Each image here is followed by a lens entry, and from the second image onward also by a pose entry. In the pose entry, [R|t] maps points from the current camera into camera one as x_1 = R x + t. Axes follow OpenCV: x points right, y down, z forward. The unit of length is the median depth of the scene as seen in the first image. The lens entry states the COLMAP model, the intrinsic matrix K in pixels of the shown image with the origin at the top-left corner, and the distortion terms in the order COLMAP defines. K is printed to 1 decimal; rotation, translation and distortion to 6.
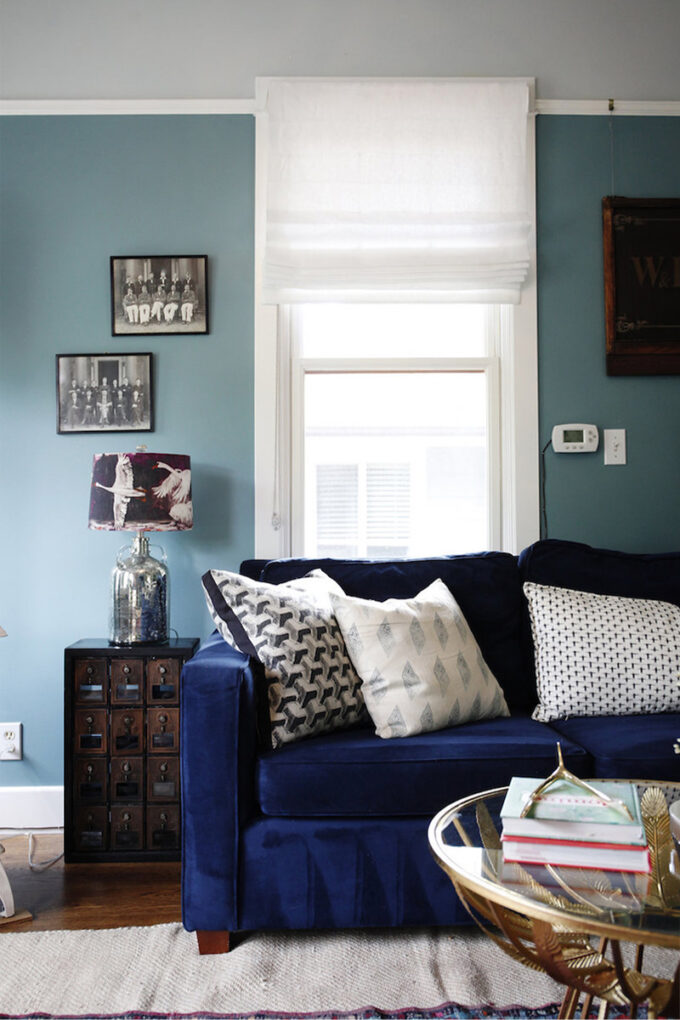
lens RADIAL K [[973.3, 0, 320.6], [0, 973.3, 510.4], [0, 0, 1]] dist [-0.037289, 0.126640]
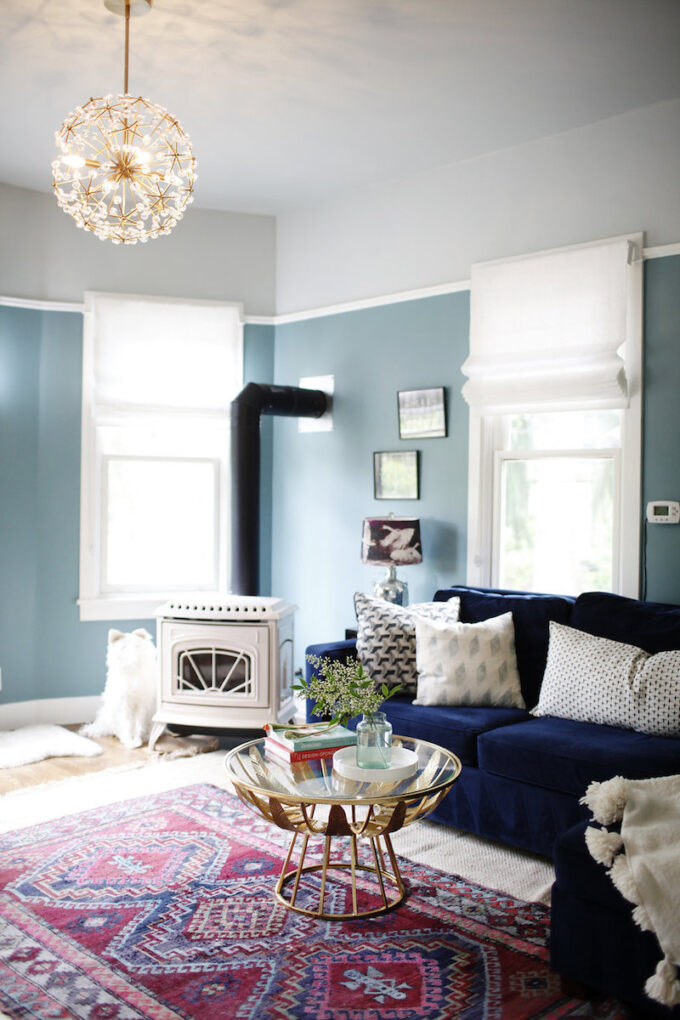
lens RADIAL K [[984.0, 0, 340.0], [0, 984.0, 510.0], [0, 0, 1]] dist [-0.103212, 0.129500]
pose [[0.673939, 0.034093, -0.738000, 1.051743], [0.005462, 0.998677, 0.051124, -0.165558], [0.738767, -0.038485, 0.672862, -0.206152]]
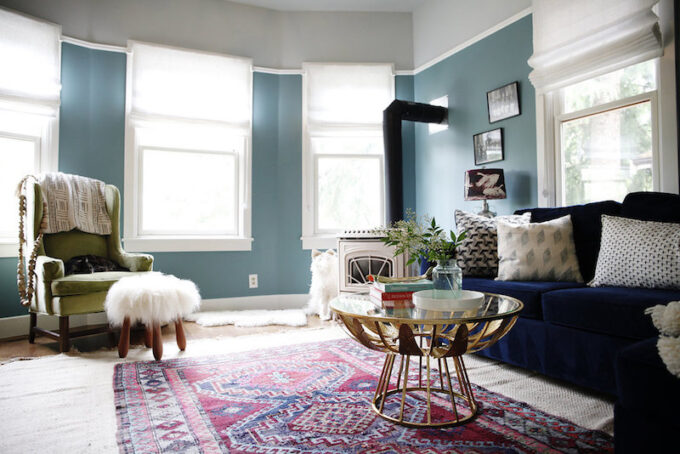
lens RADIAL K [[465.3, 0, 340.0], [0, 465.3, 227.0], [0, 0, 1]] dist [-0.100357, 0.079720]
pose [[0.417348, -0.009271, -0.908700, 0.780241], [0.032230, 0.999470, 0.004606, 0.075512], [0.908175, -0.031209, 0.417425, 0.170000]]
